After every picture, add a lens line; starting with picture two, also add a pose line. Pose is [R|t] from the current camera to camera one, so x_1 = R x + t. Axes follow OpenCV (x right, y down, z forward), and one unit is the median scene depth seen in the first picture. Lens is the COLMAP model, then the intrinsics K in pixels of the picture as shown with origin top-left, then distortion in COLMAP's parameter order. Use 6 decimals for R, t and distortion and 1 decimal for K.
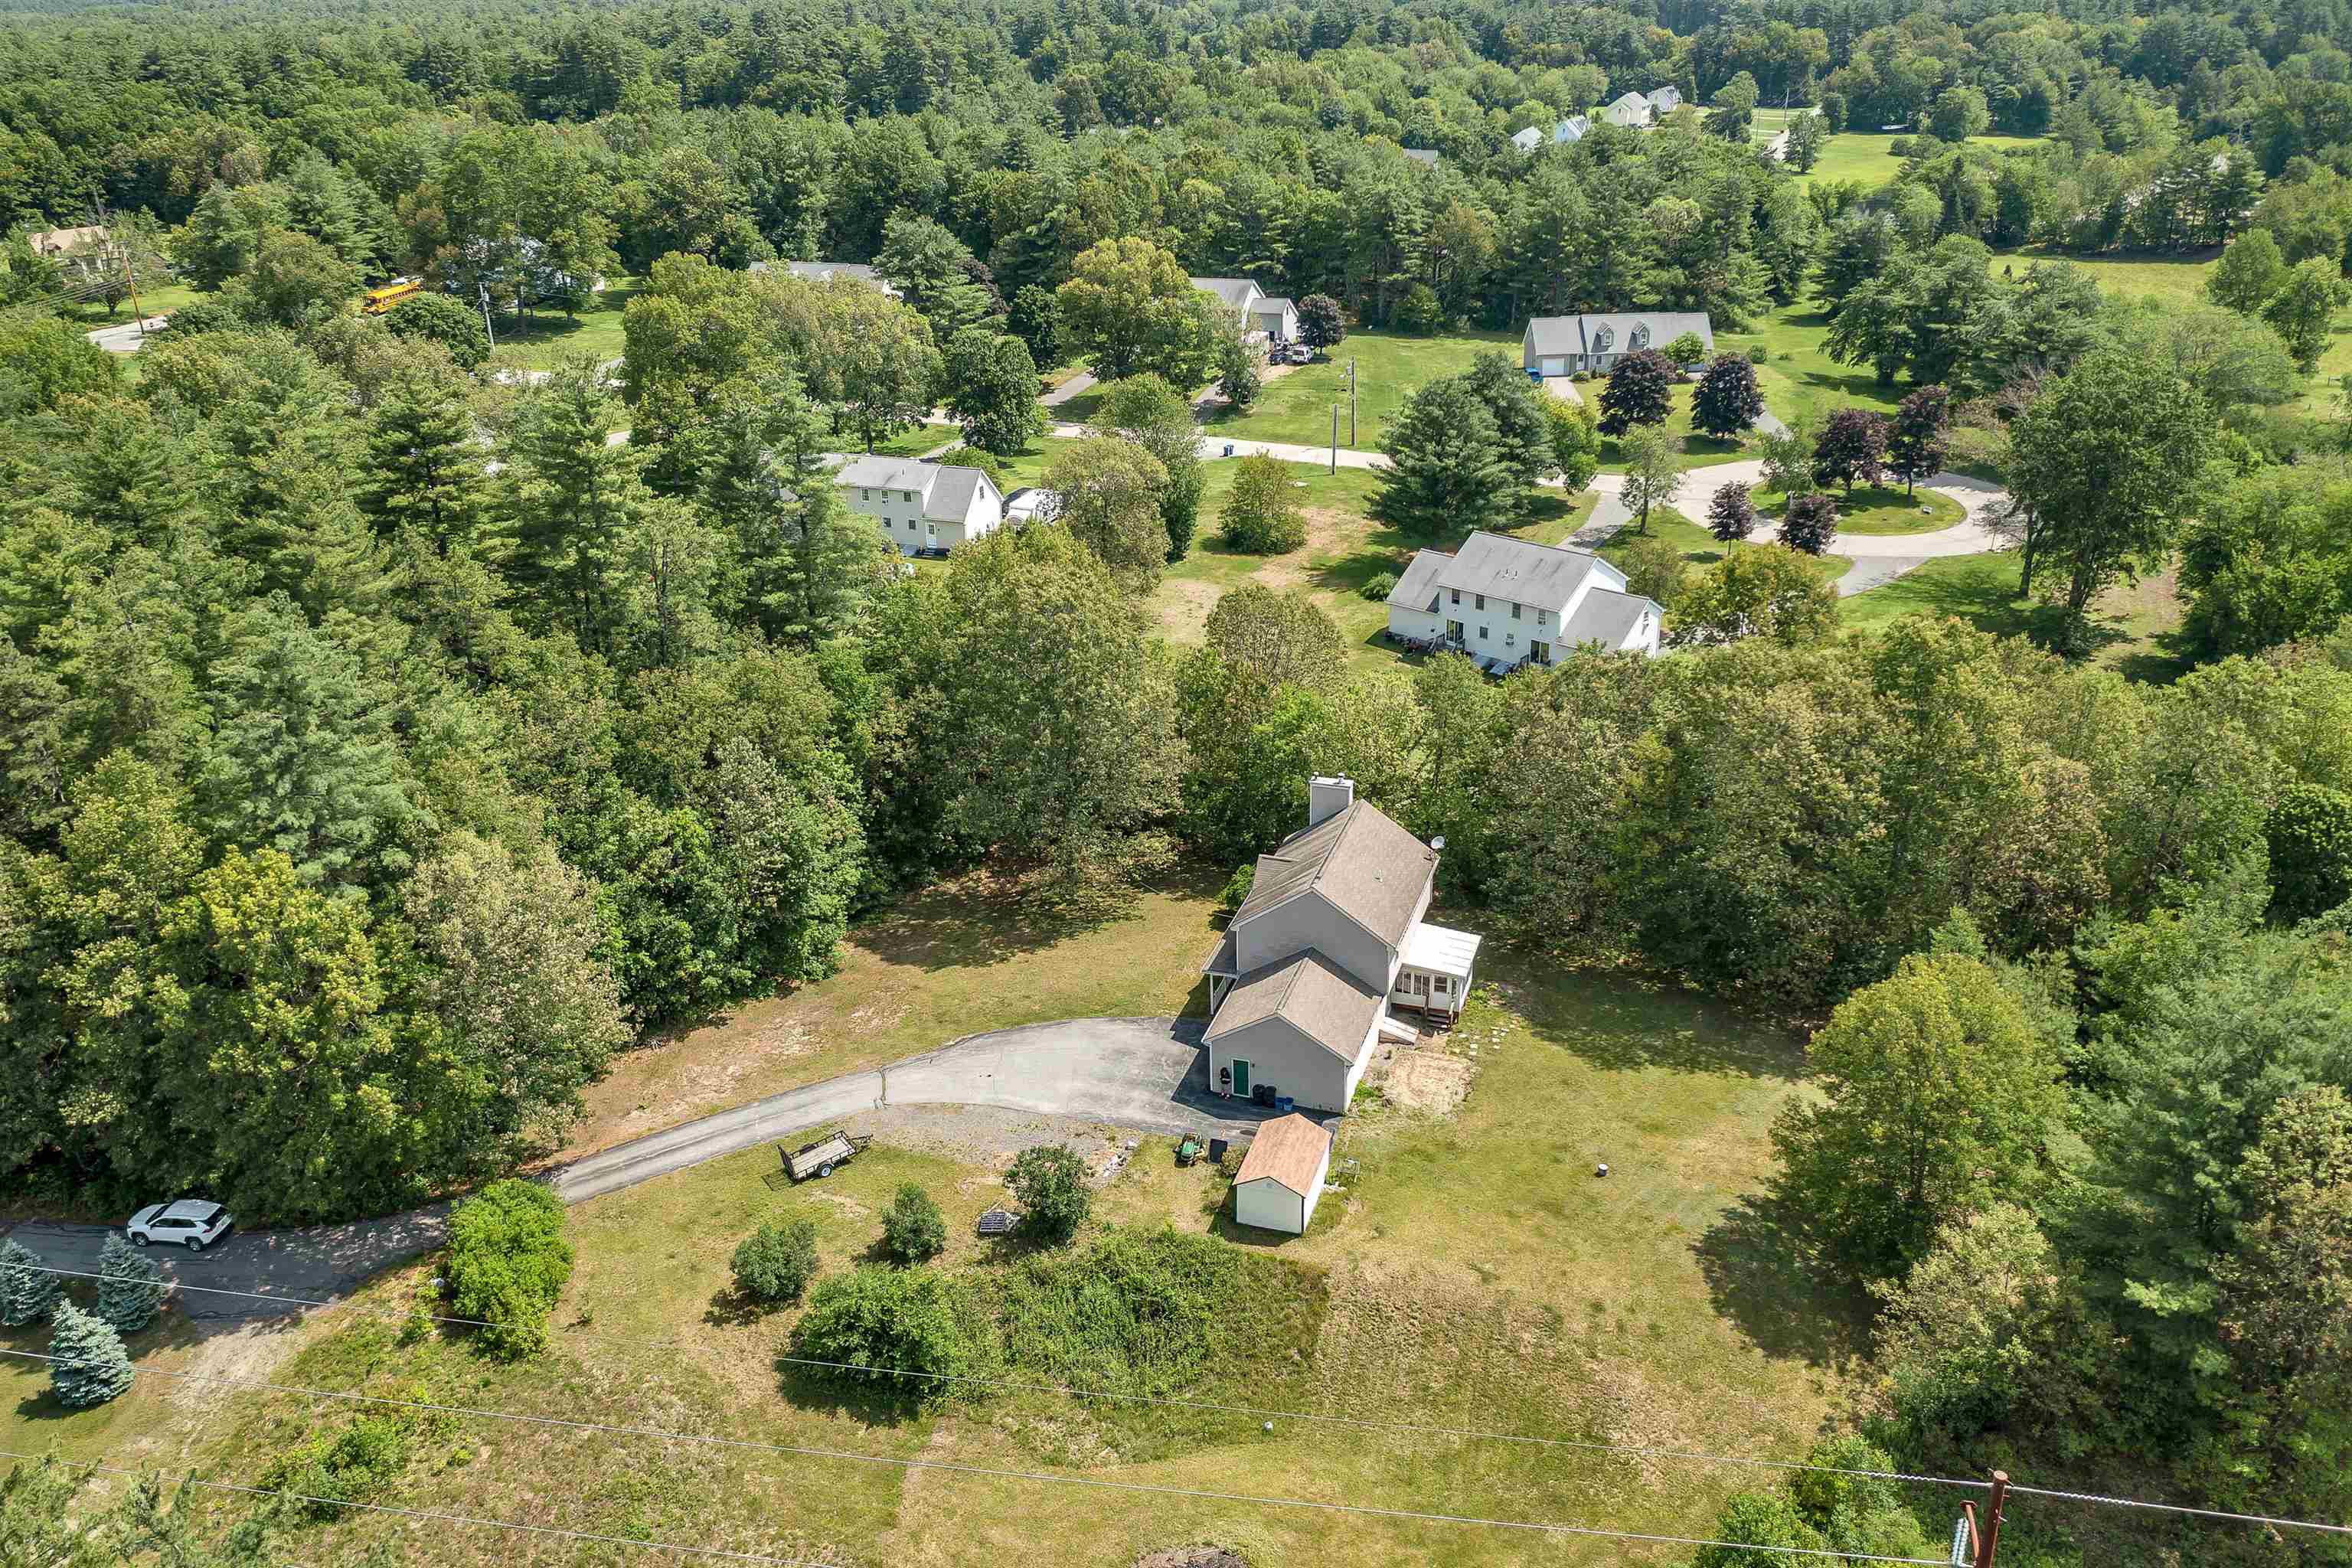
lens RADIAL K [[1899.9, 0, 1168.8], [0, 1899.9, 779.6], [0, 0, 1]] dist [-0.006360, 0.006623]
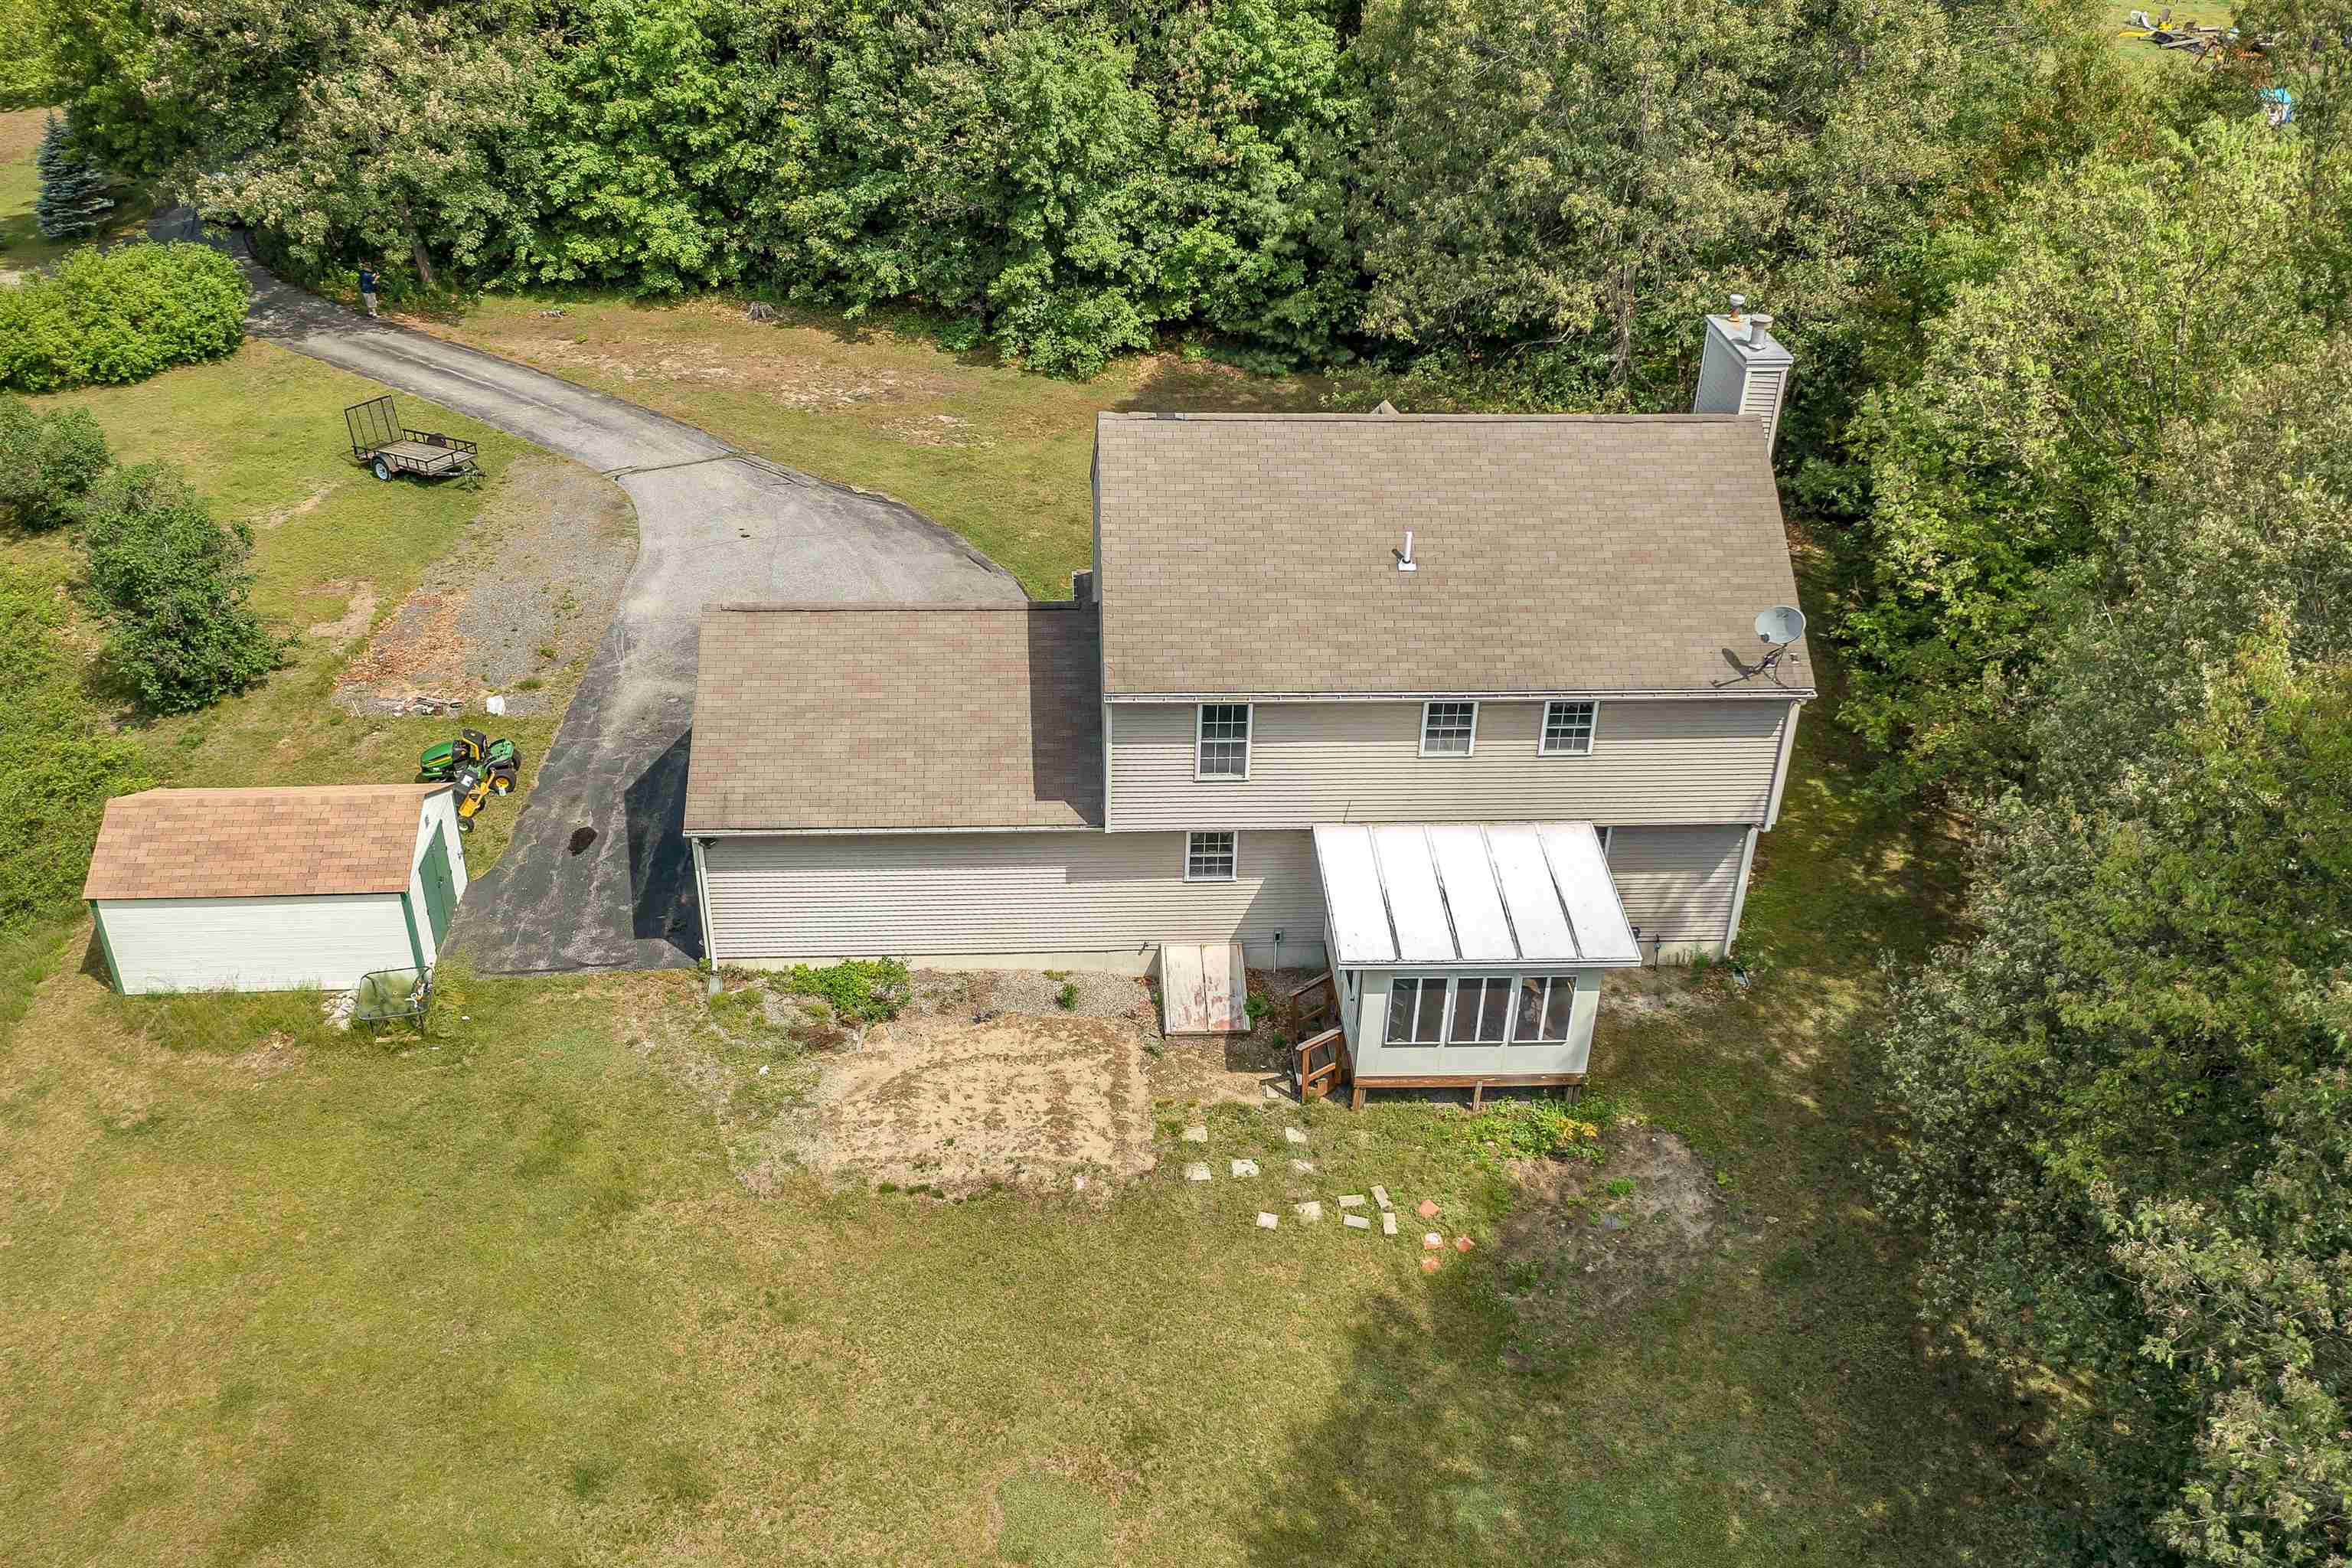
lens RADIAL K [[1958.2, 0, 1176.0], [0, 1958.2, 784.0], [0, 0, 1]] dist [-0.011141, -0.002177]
pose [[0.372477, 0.507572, -0.776937, 0.318348], [-0.401470, 0.842918, 0.358206, -0.013427], [0.836710, 0.178493, 0.517742, 0.720140]]
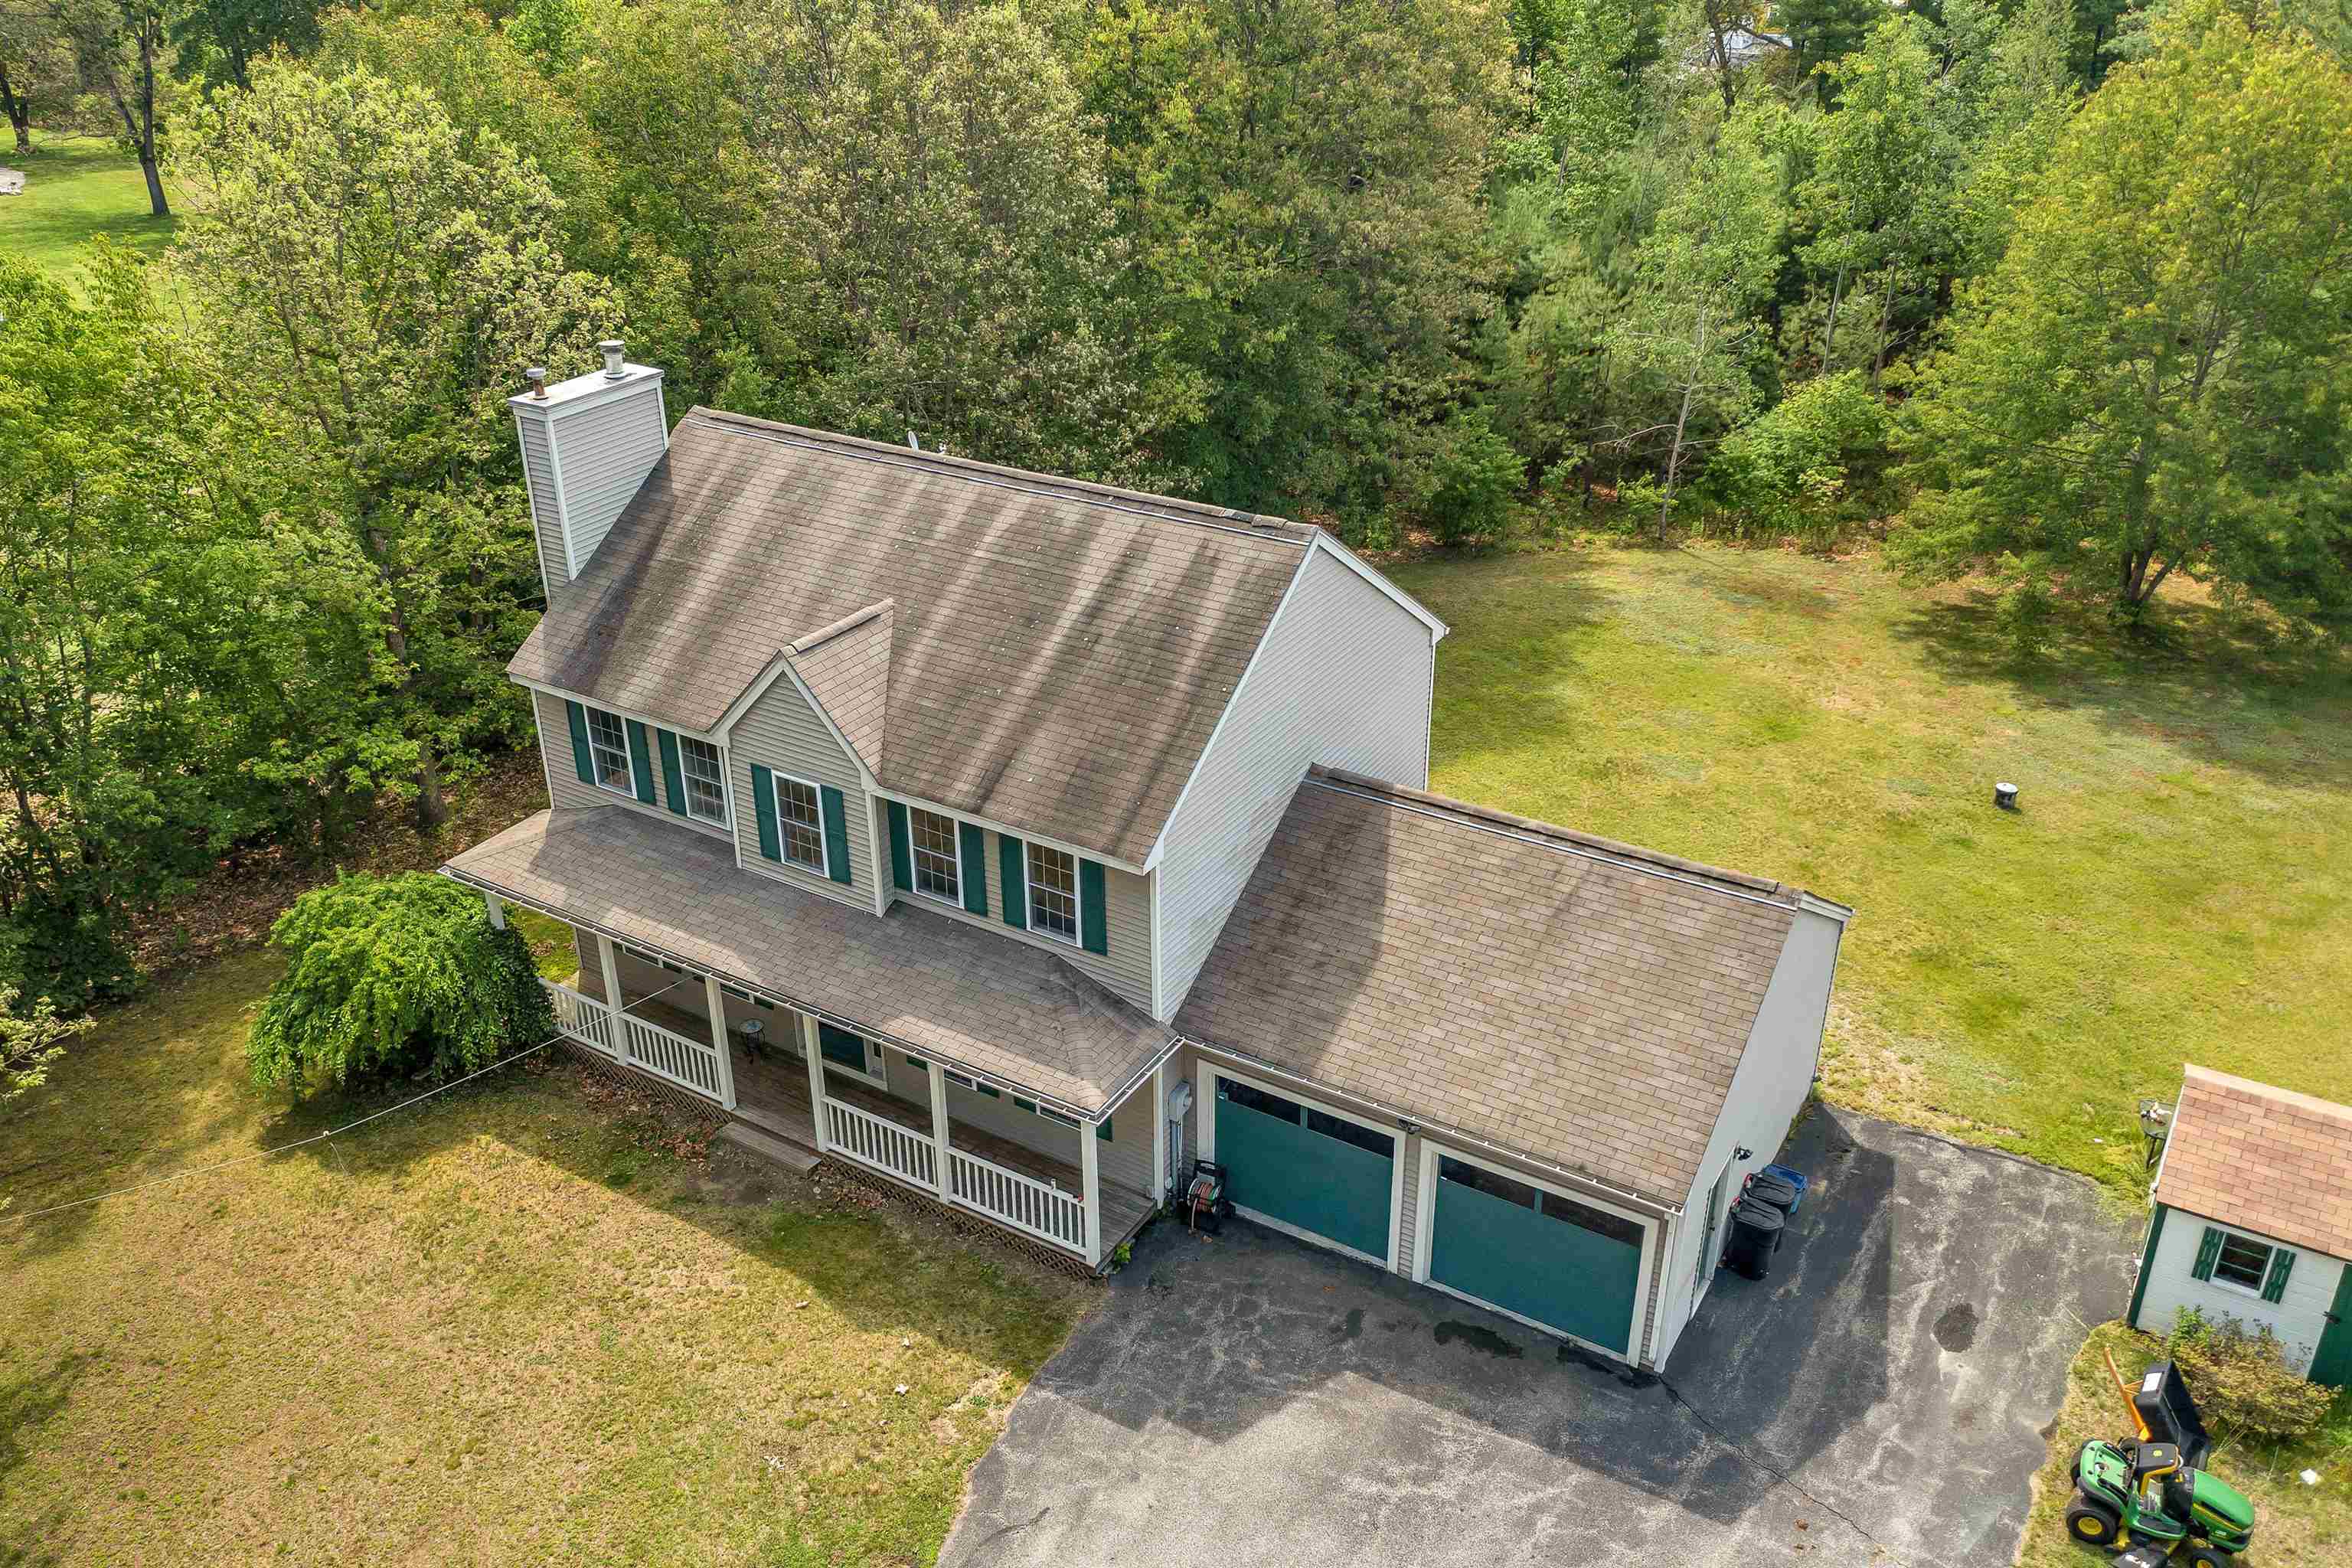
lens RADIAL K [[1899.9, 0, 1168.8], [0, 1899.9, 779.6], [0, 0, 1]] dist [-0.006360, 0.006623]
pose [[0.229126, -0.419262, 0.878477, -0.144570], [0.395897, 0.864608, 0.309384, -0.001507], [-0.889251, 0.276899, 0.364088, 0.791848]]
